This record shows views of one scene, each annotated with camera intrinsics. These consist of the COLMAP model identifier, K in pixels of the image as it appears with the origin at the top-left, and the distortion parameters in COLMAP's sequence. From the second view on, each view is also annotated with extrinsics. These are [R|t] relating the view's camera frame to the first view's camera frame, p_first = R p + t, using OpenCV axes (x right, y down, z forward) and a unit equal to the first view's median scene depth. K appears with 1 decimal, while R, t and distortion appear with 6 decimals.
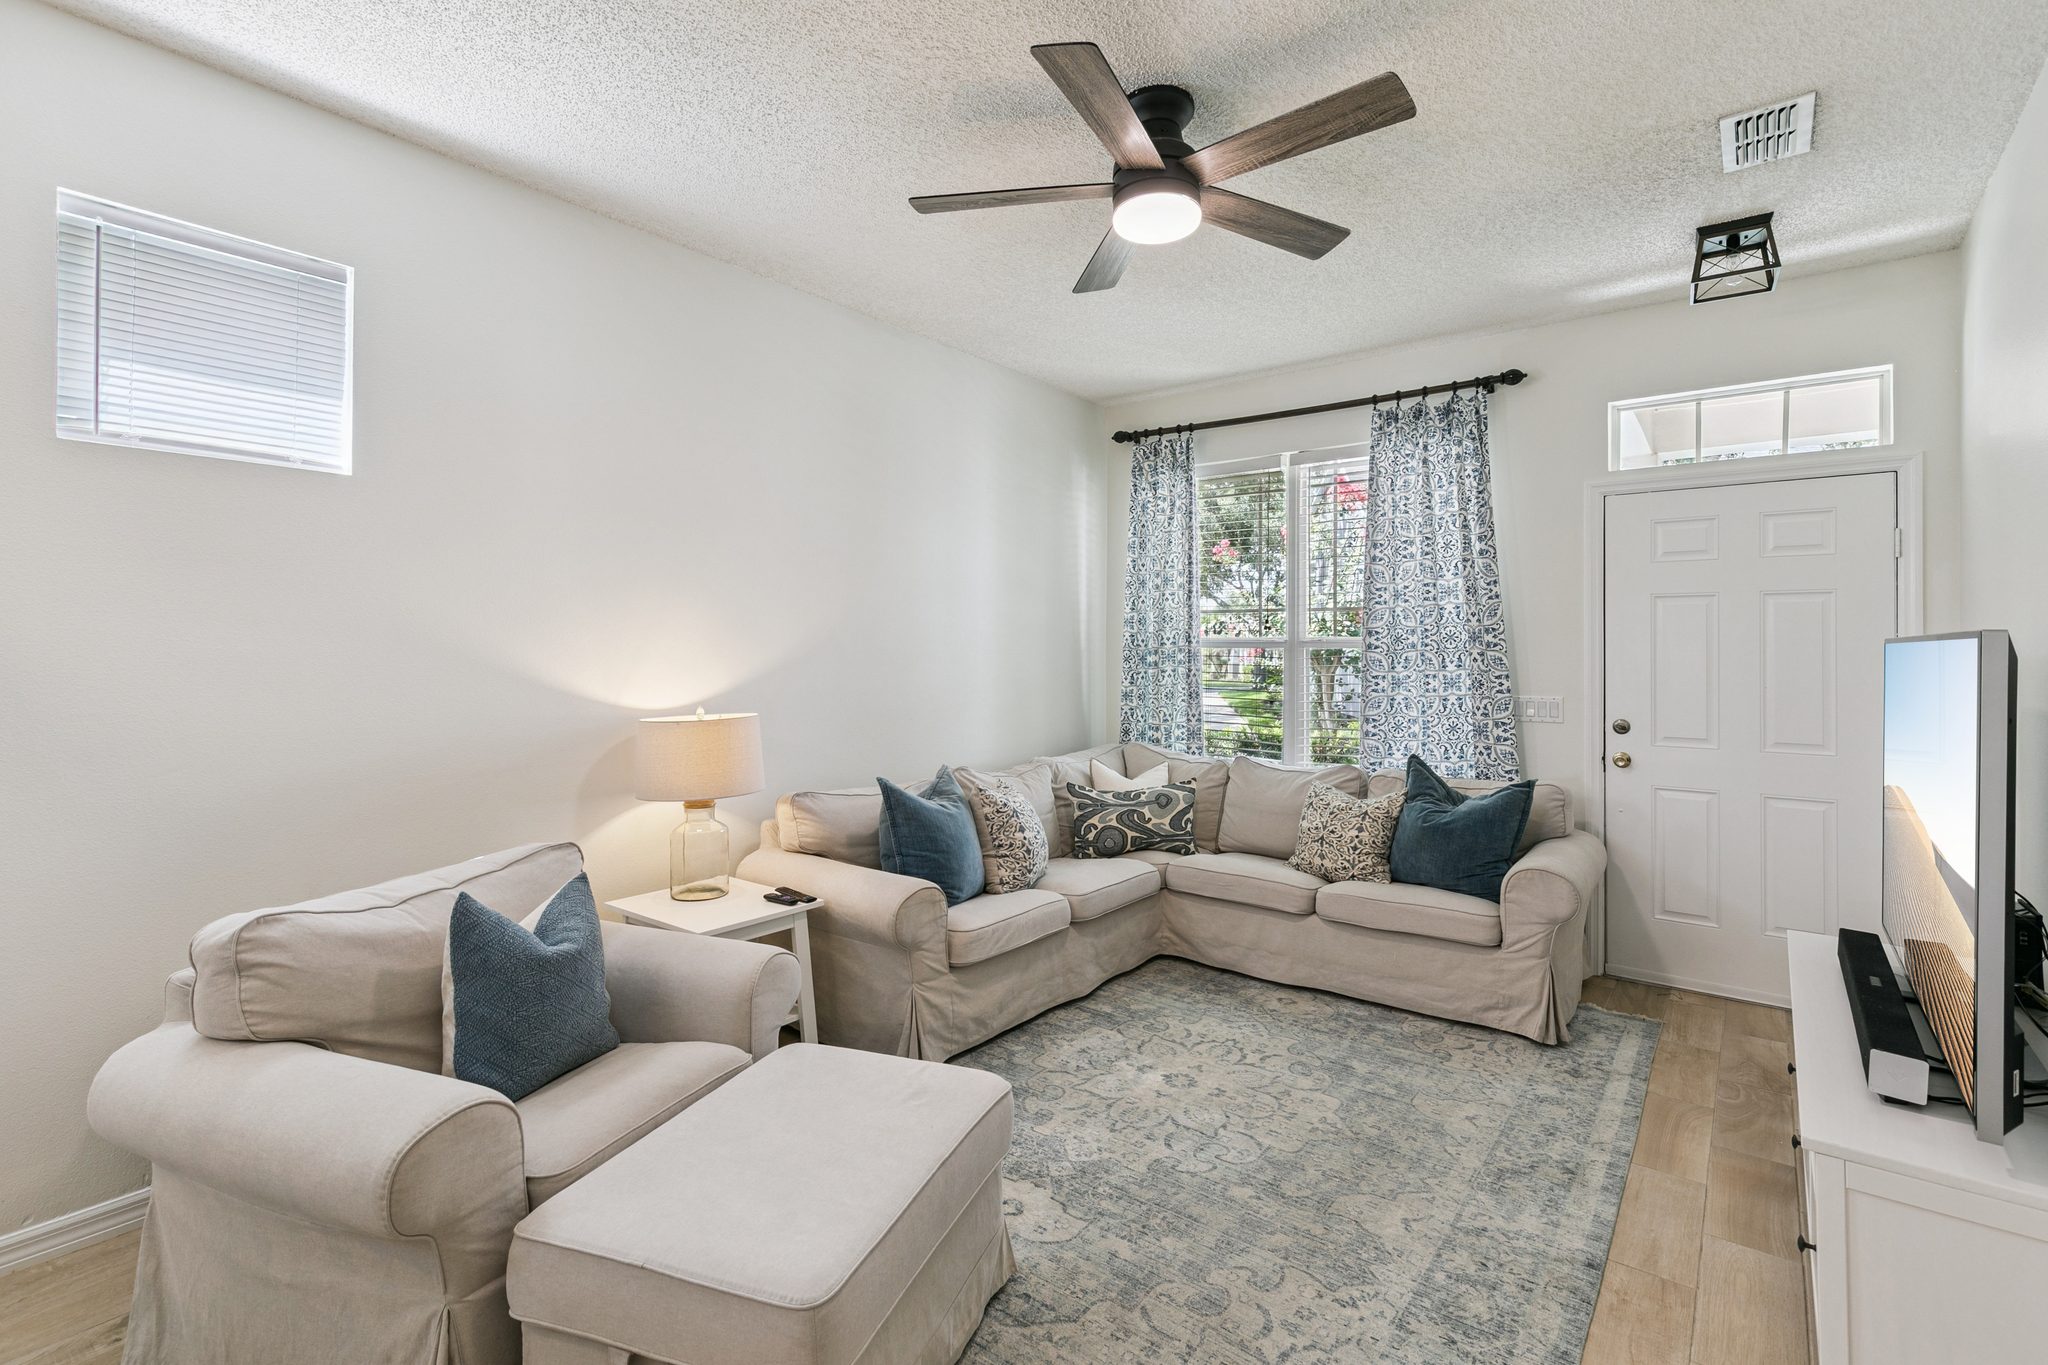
lens RADIAL K [[926.1, 0, 1035.8], [0, 926.1, 642.3], [0, 0, 1]] dist [0.001114, -0.000482]
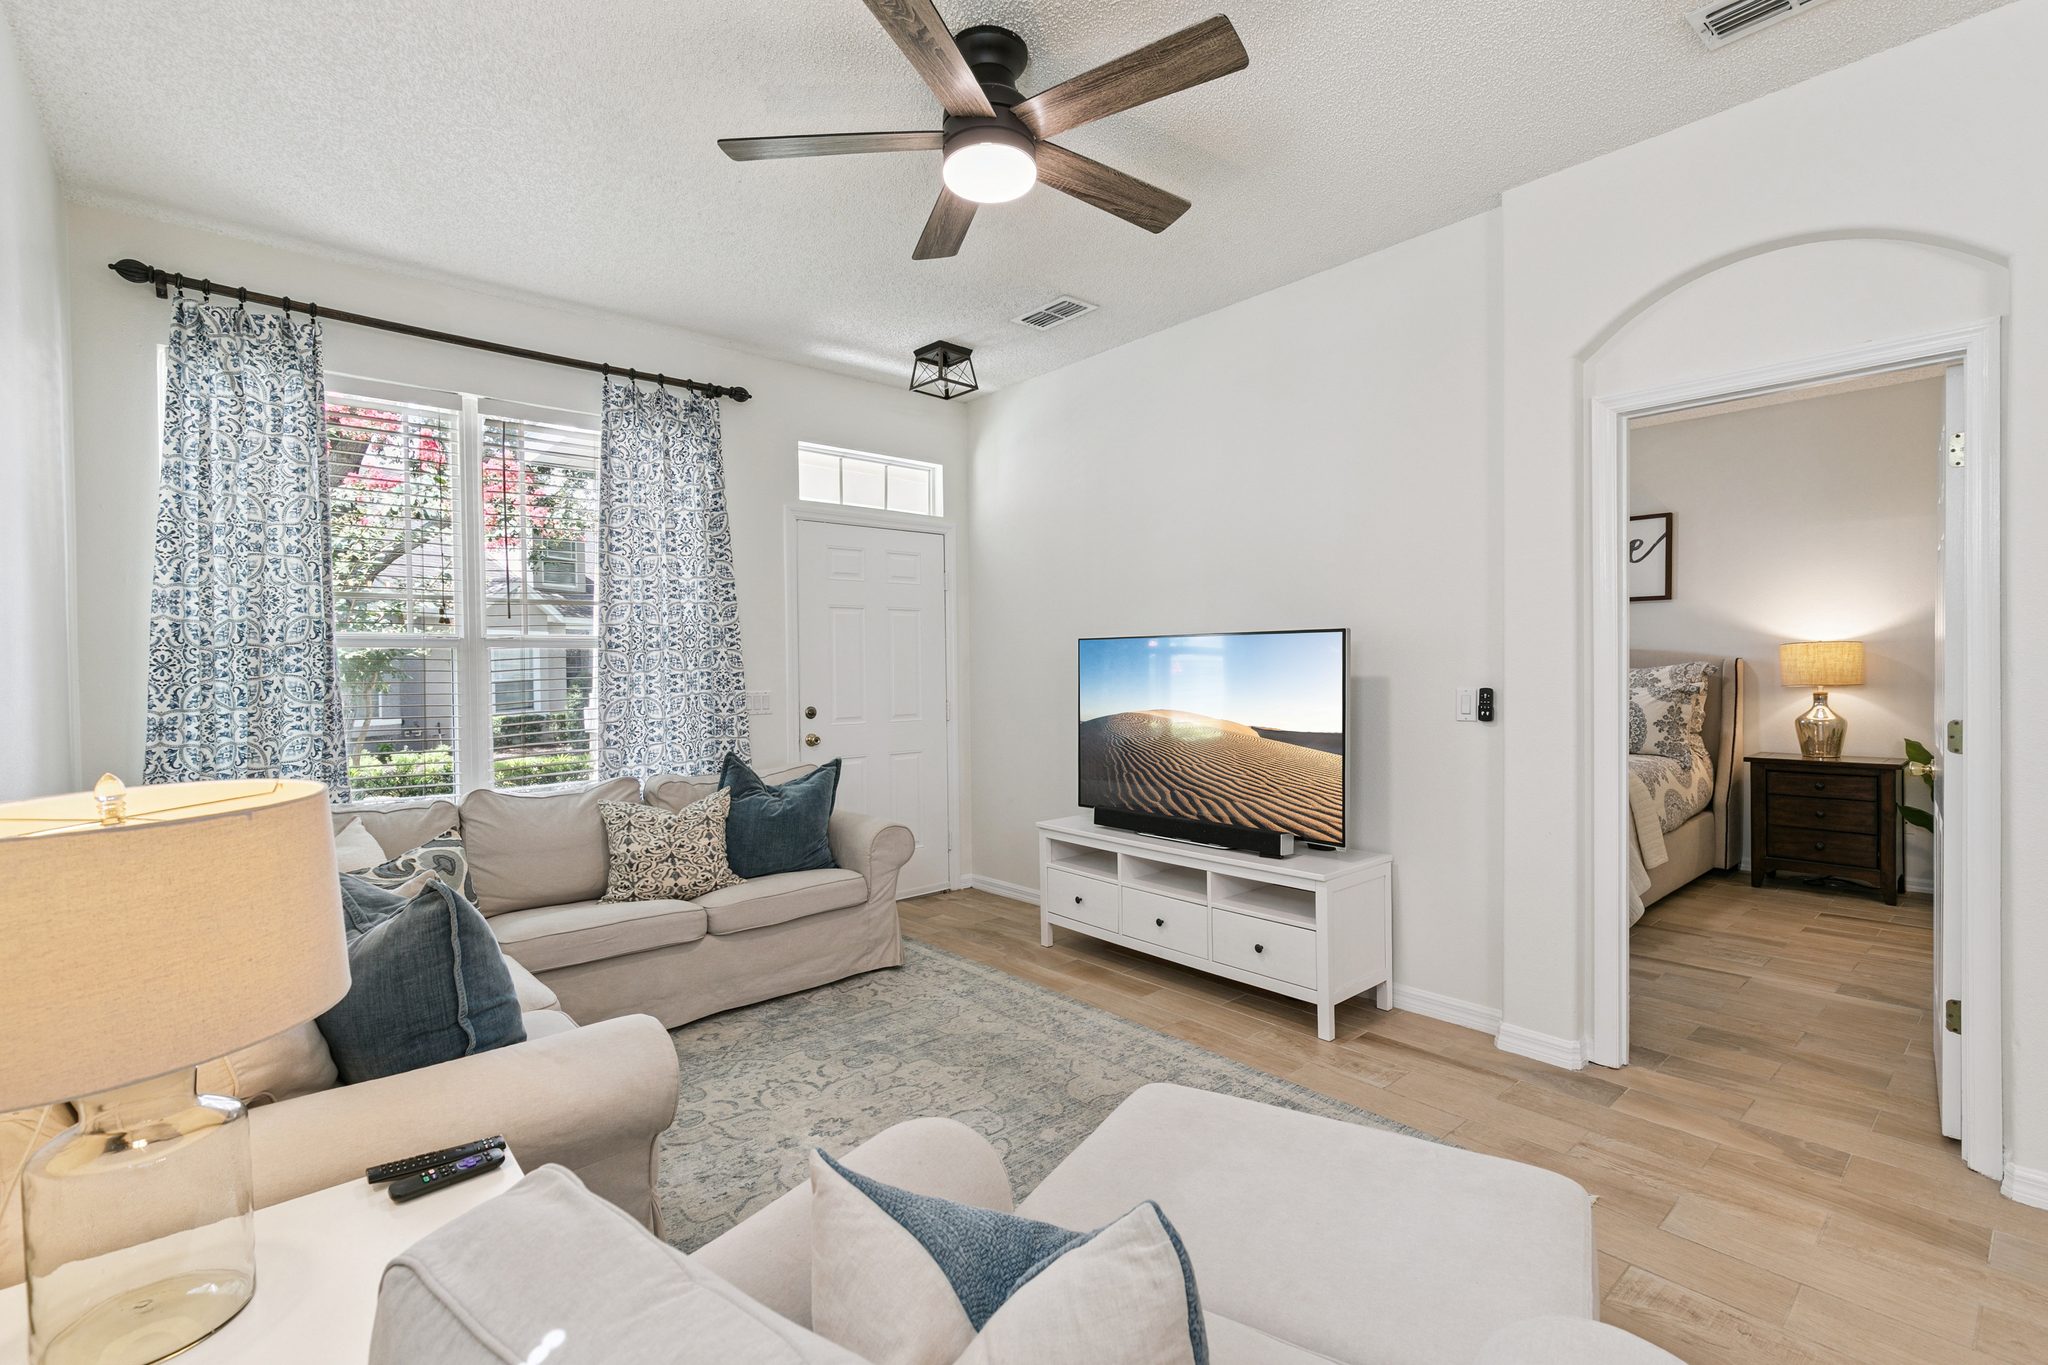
lens RADIAL K [[922.4, 0, 1024.0], [0, 922.4, 682.5], [0, 0, 1]] dist [0.003617, 0.000438]
pose [[0.190362, -0.024831, 0.981400, -0.507757], [0.003019, 0.999690, 0.024708, 0.022700], [-0.981709, -0.001740, 0.190378, 0.502448]]
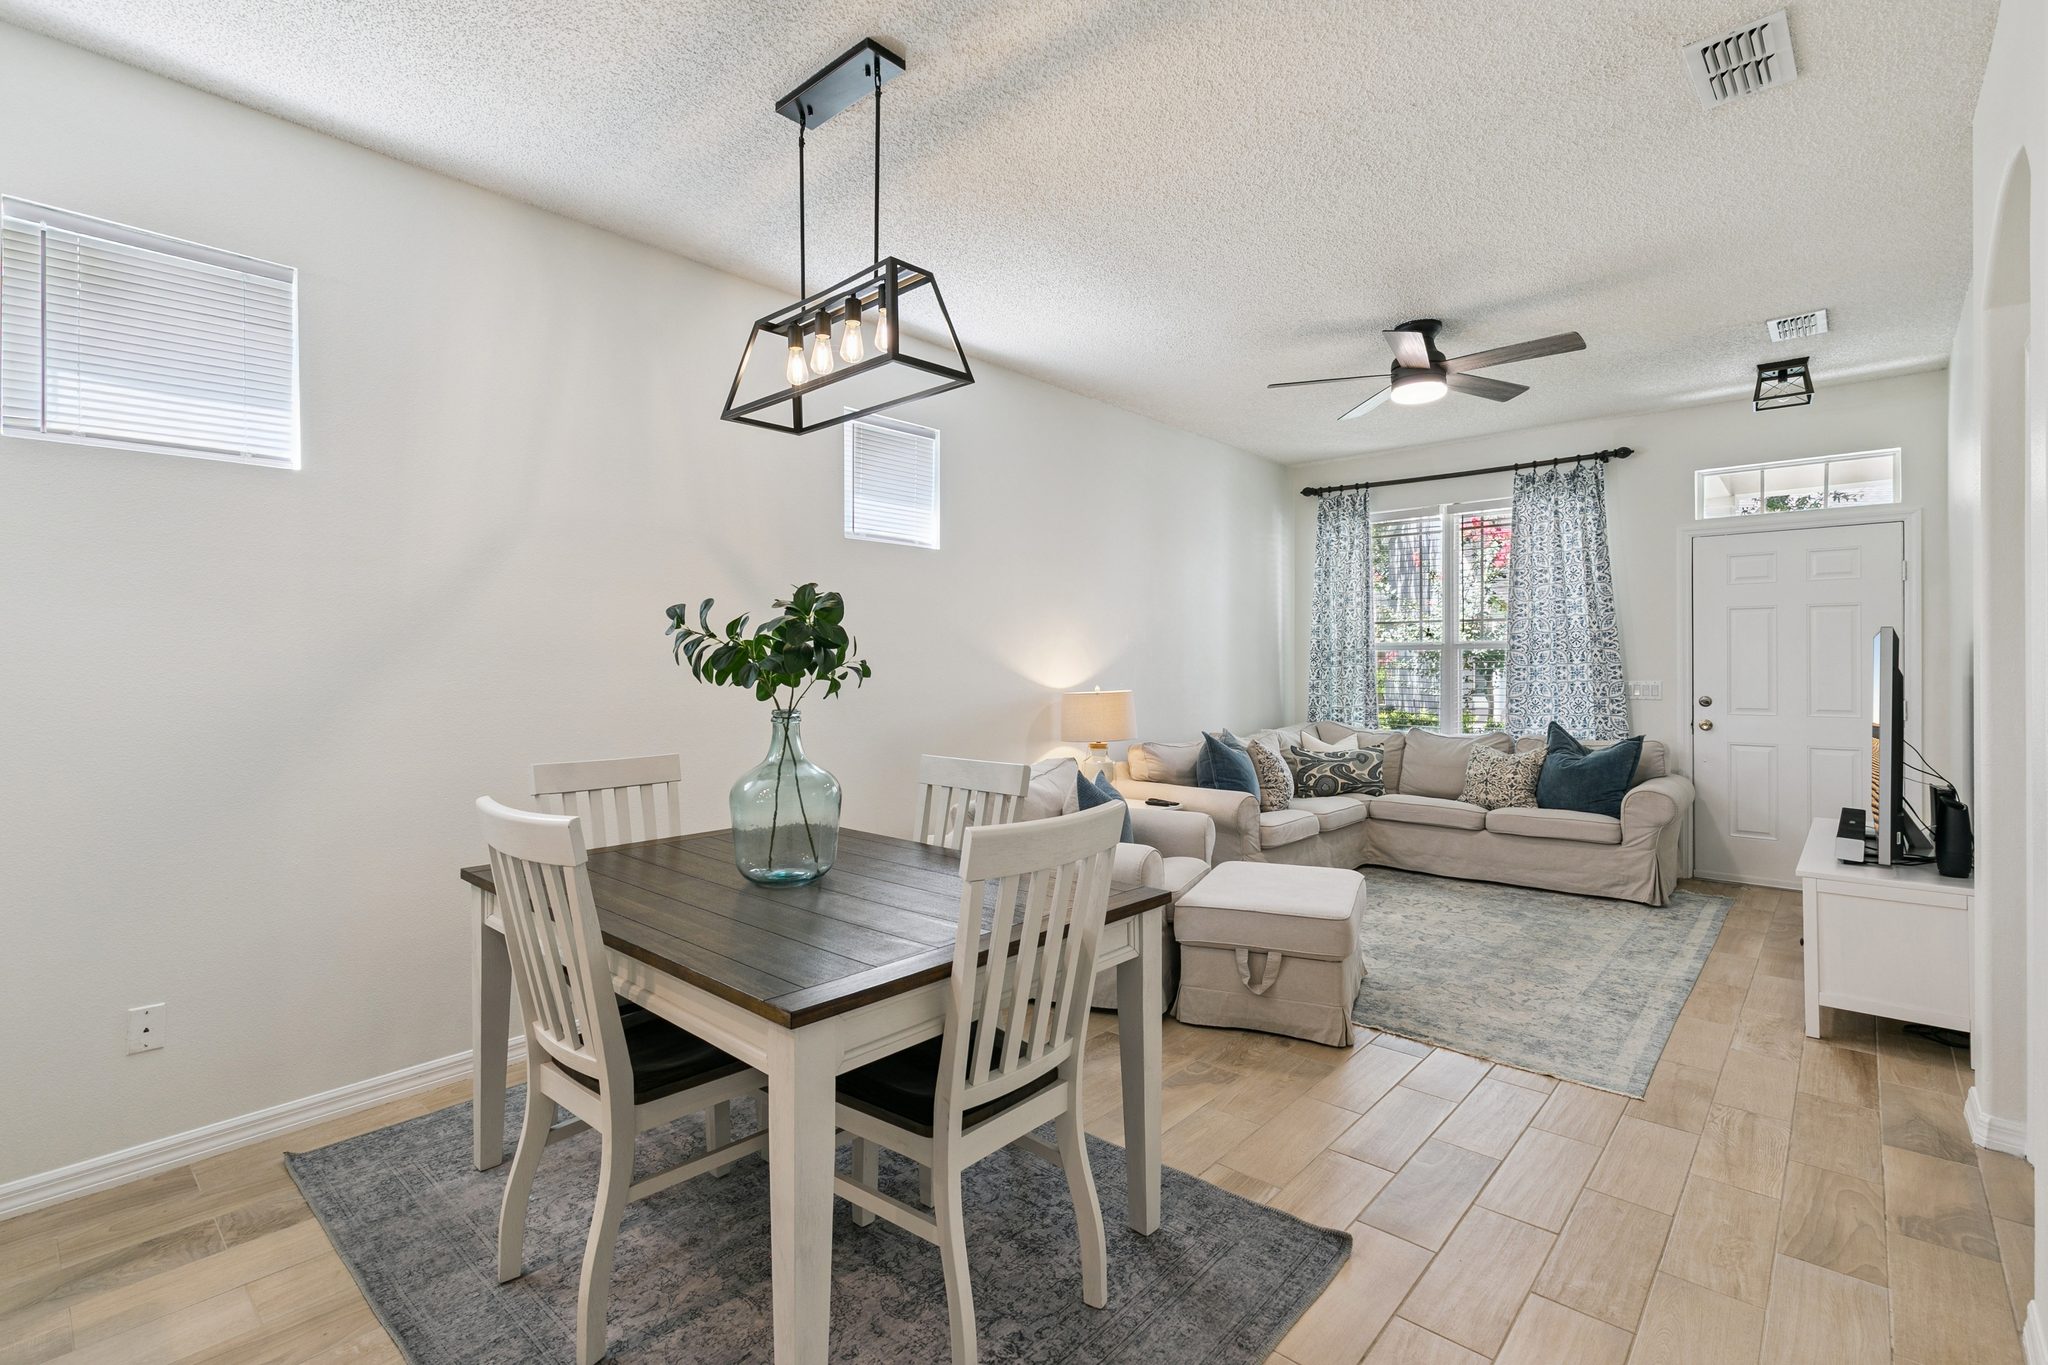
lens RADIAL K [[918.3, 0, 1026.0], [0, 918.3, 664.1], [0, 0, 1]] dist [-0.001751, -0.000157]
pose [[0.997222, -0.006822, -0.074174, -0.298387], [0.007417, 0.999943, 0.007740, 0.015998], [0.074117, -0.008269, 0.997215, -0.473519]]
